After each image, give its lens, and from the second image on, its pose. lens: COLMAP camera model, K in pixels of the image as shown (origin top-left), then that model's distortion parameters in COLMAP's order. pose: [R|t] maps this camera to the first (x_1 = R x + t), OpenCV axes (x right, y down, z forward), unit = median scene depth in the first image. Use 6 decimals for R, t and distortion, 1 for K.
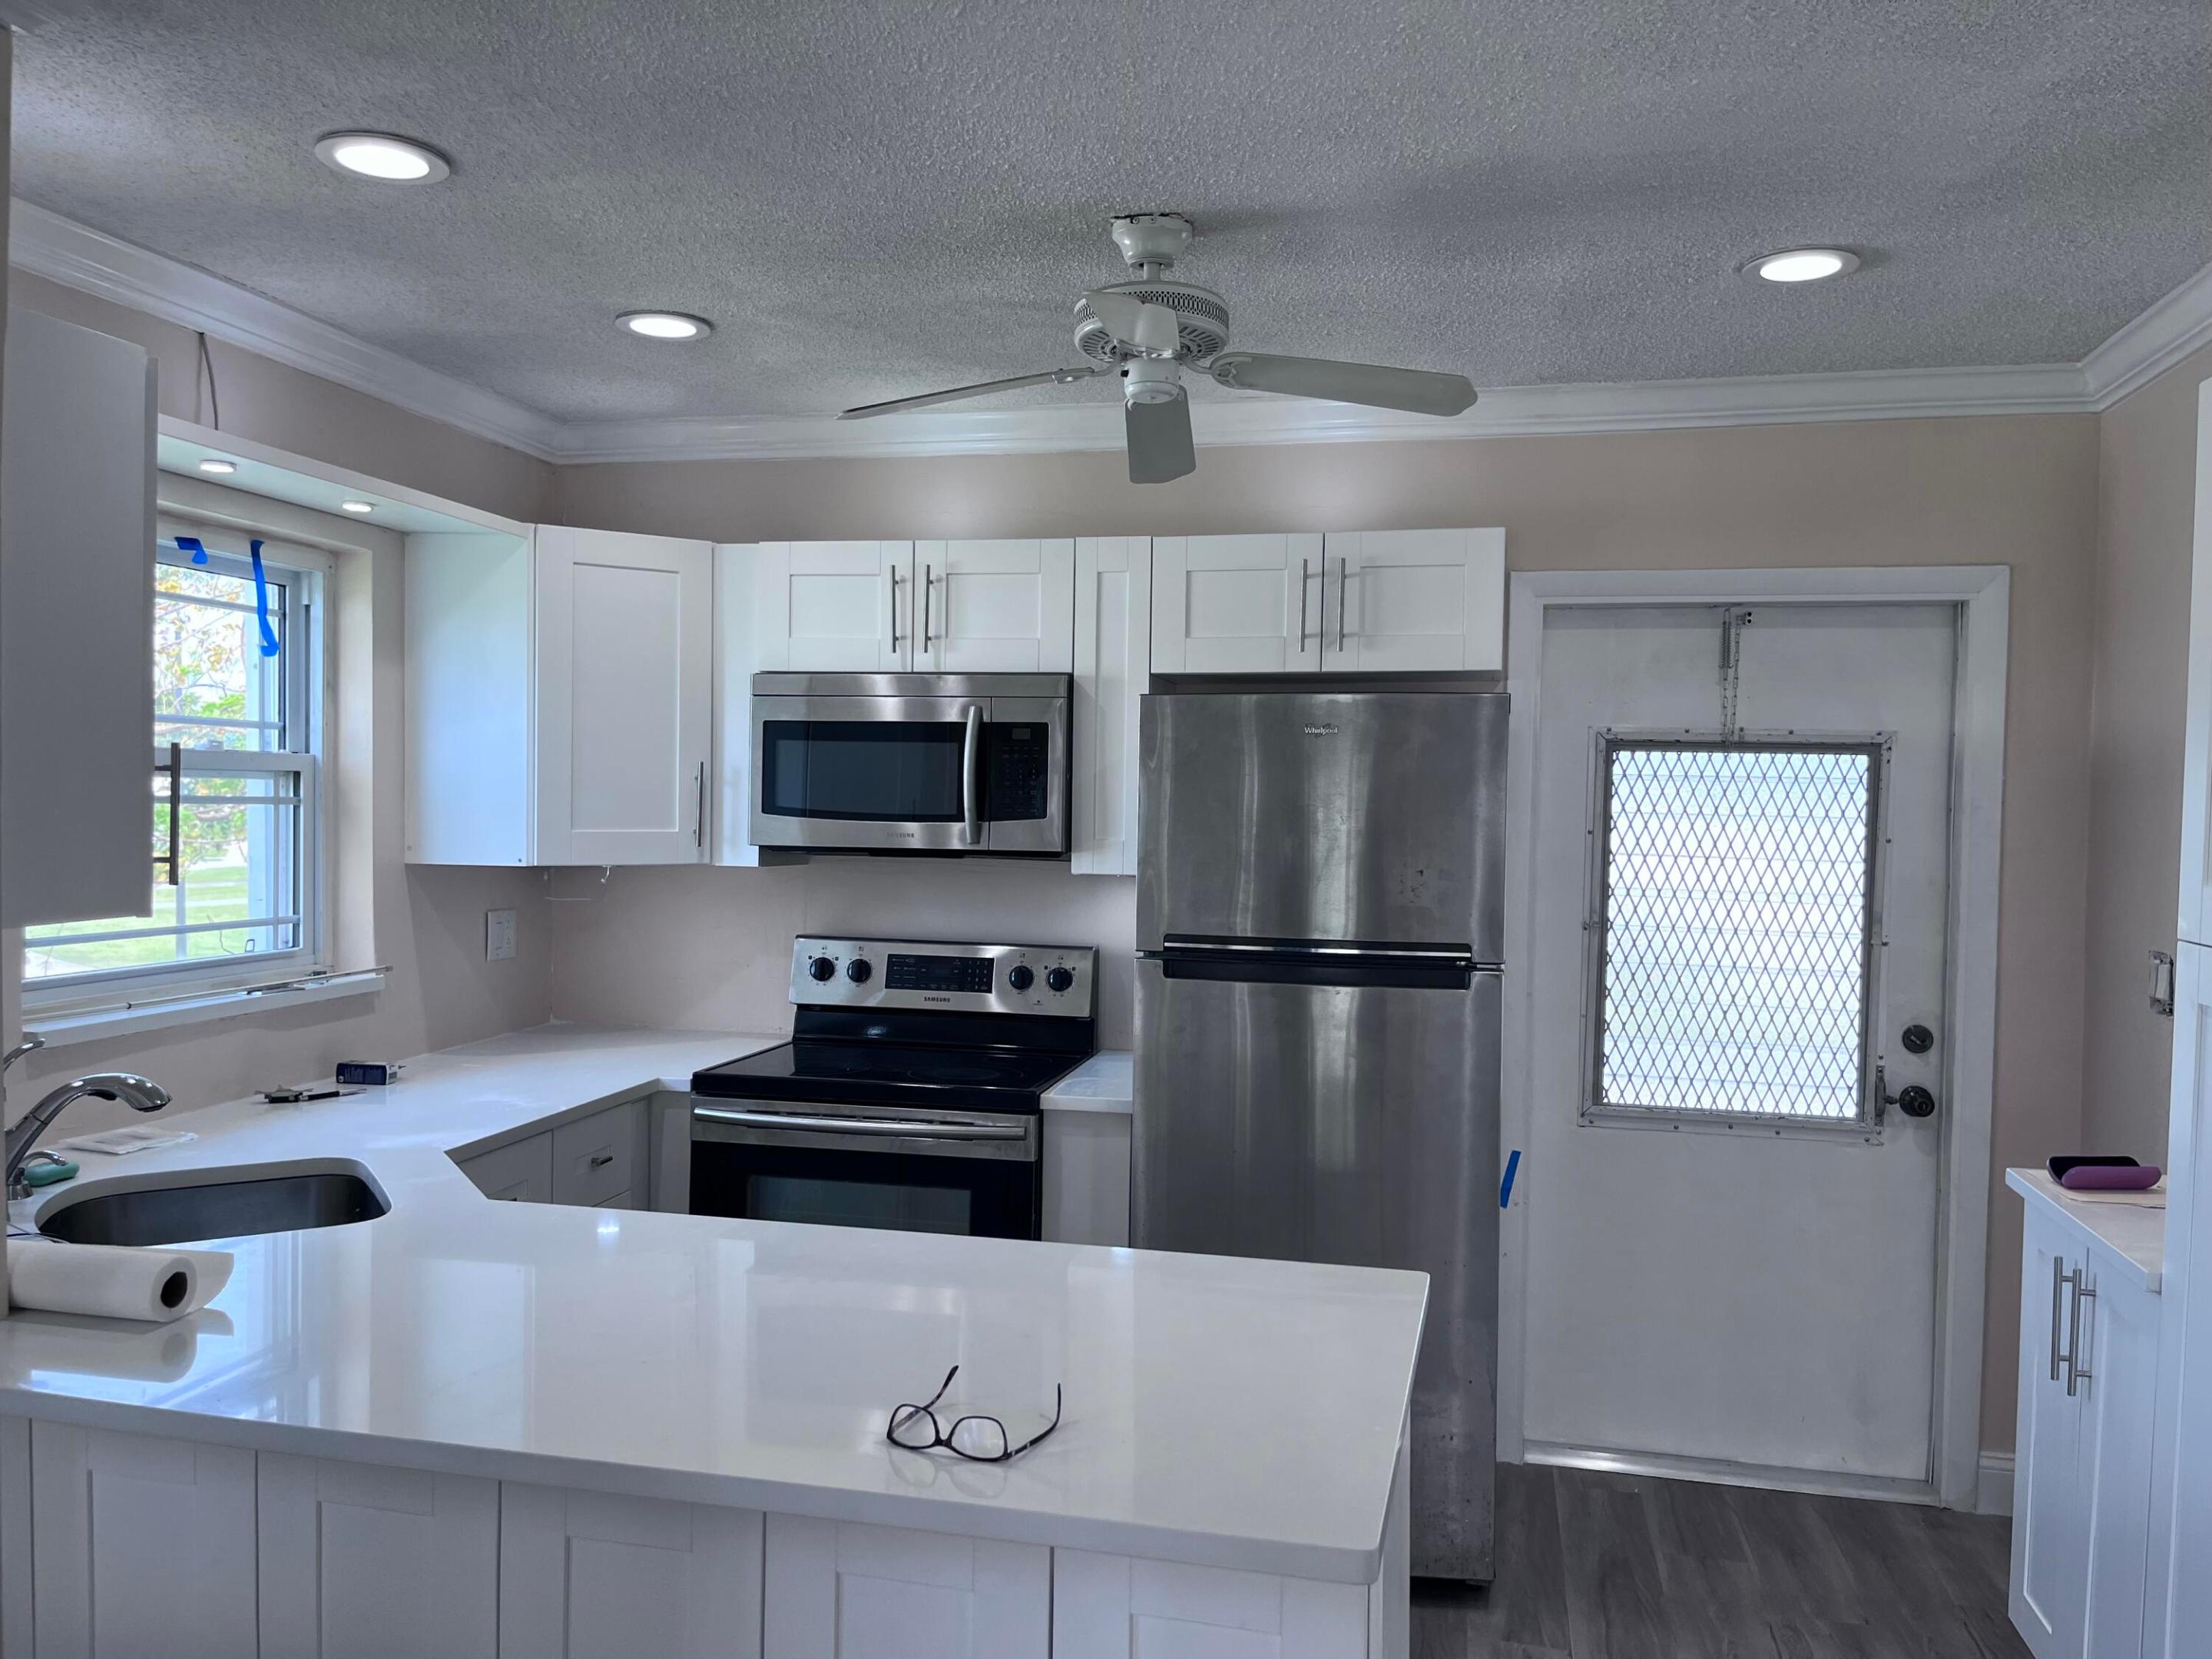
lens RADIAL K [[1677.3, 0, 1108.9], [0, 1677.3, 849.5], [0, 0, 1]] dist [0.077854, -0.118624]
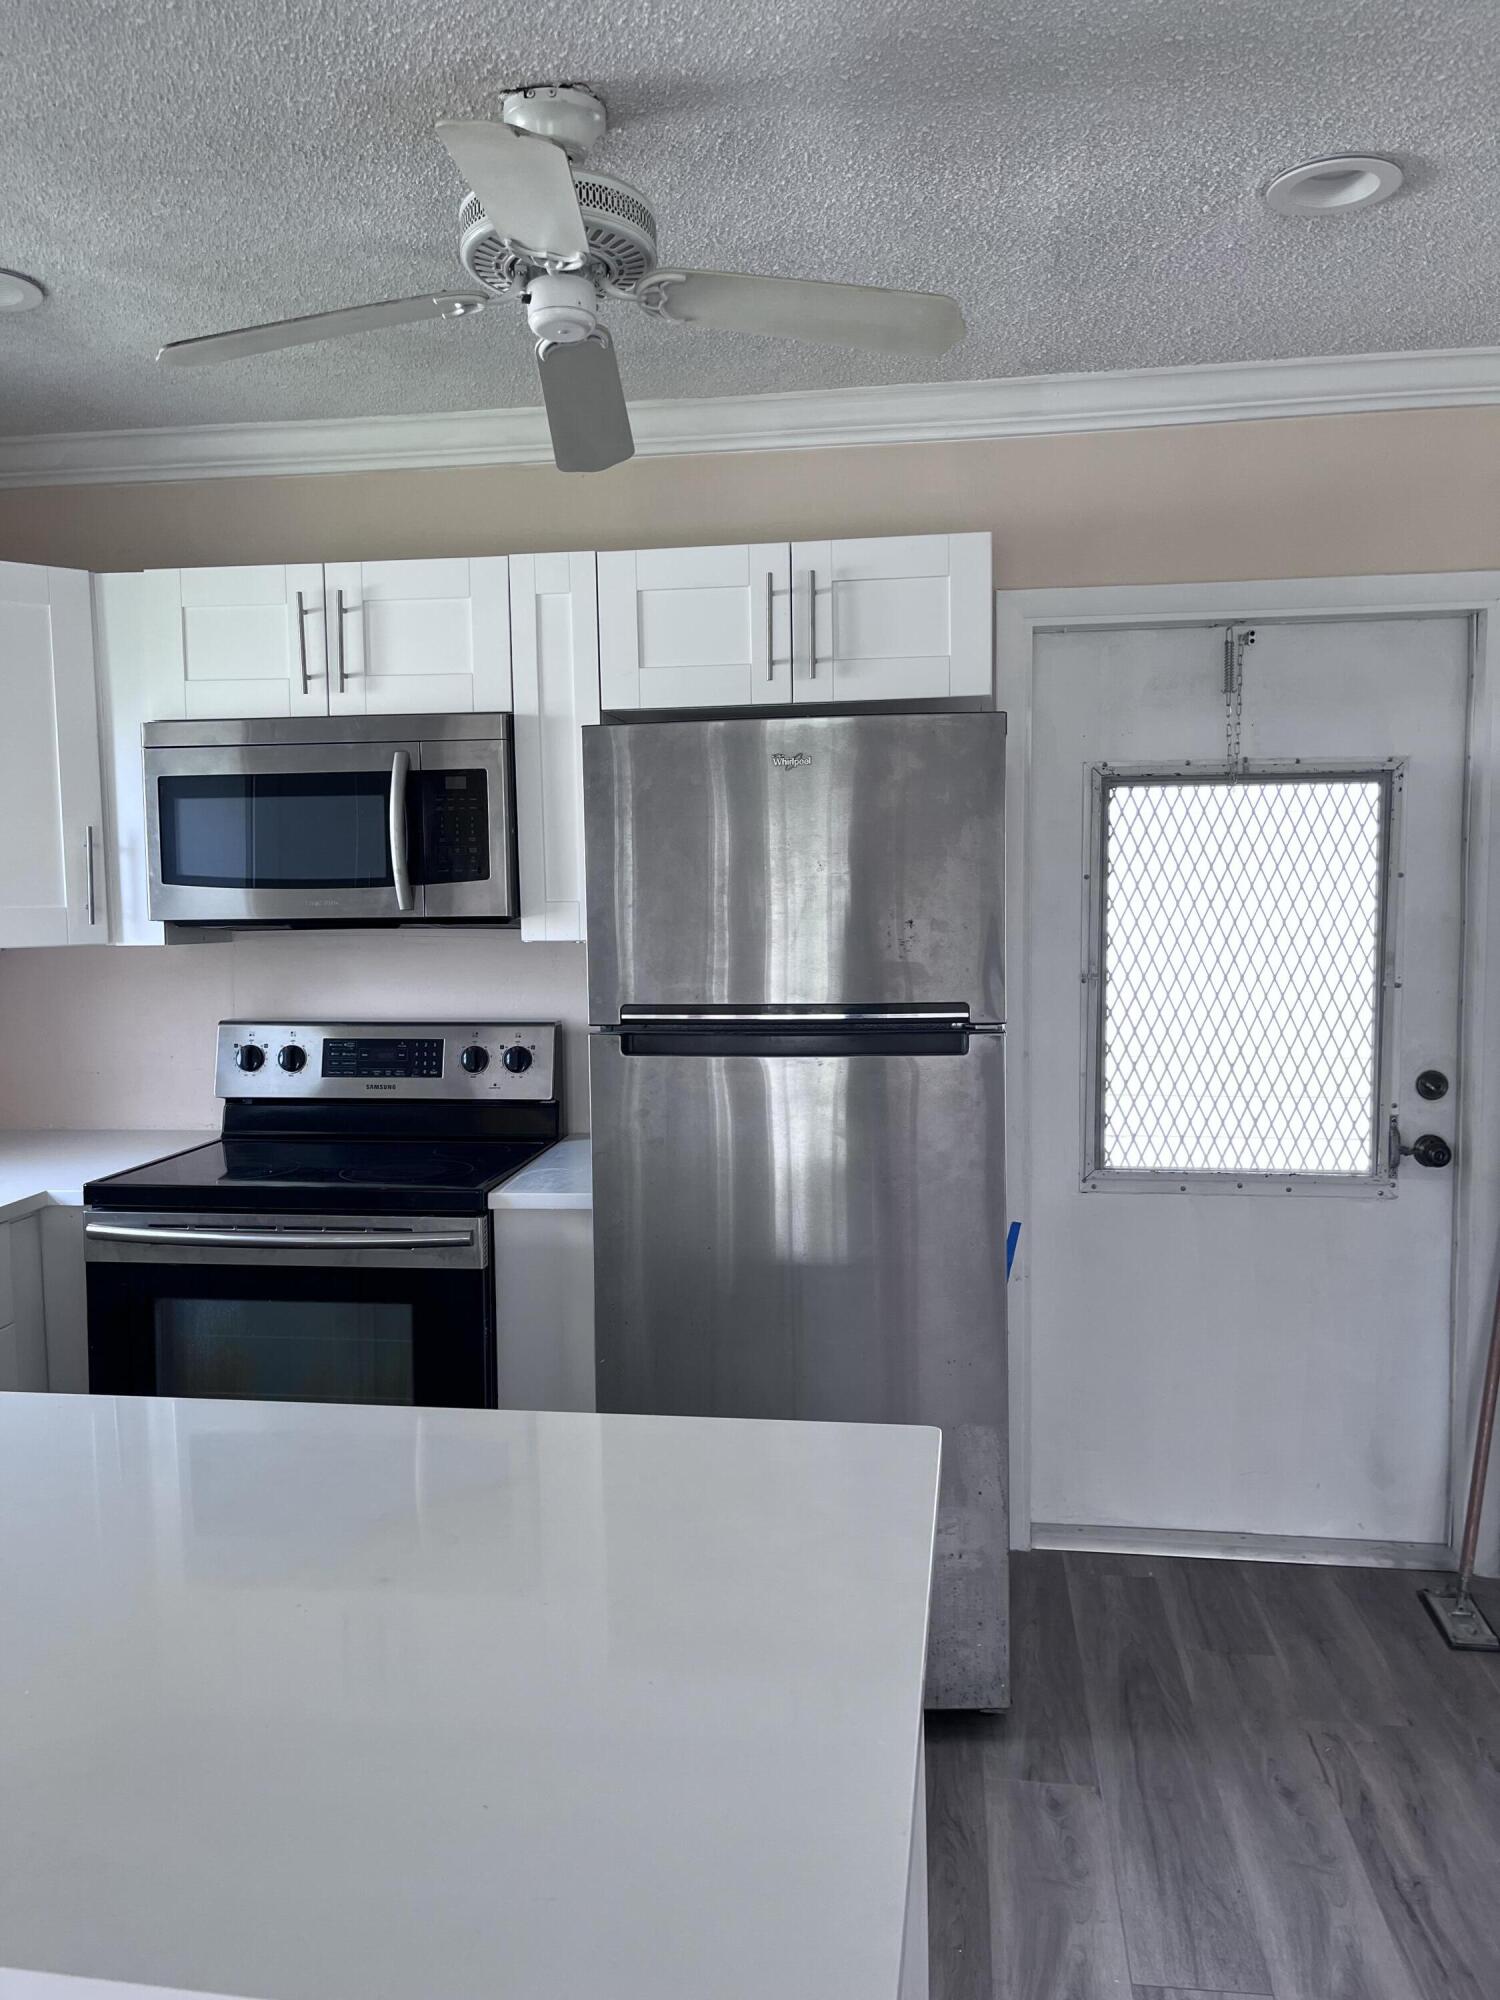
lens RADIAL K [[1519.7, 0, 756.3], [0, 1519.7, 1013.5], [0, 0, 1]] dist [0.073922, -0.114818]
pose [[0.995438, -0.037897, 0.087567, 0.029775], [0.032969, 0.997827, 0.057049, 0.011039], [-0.089539, -0.053901, 0.994524, 0.187384]]
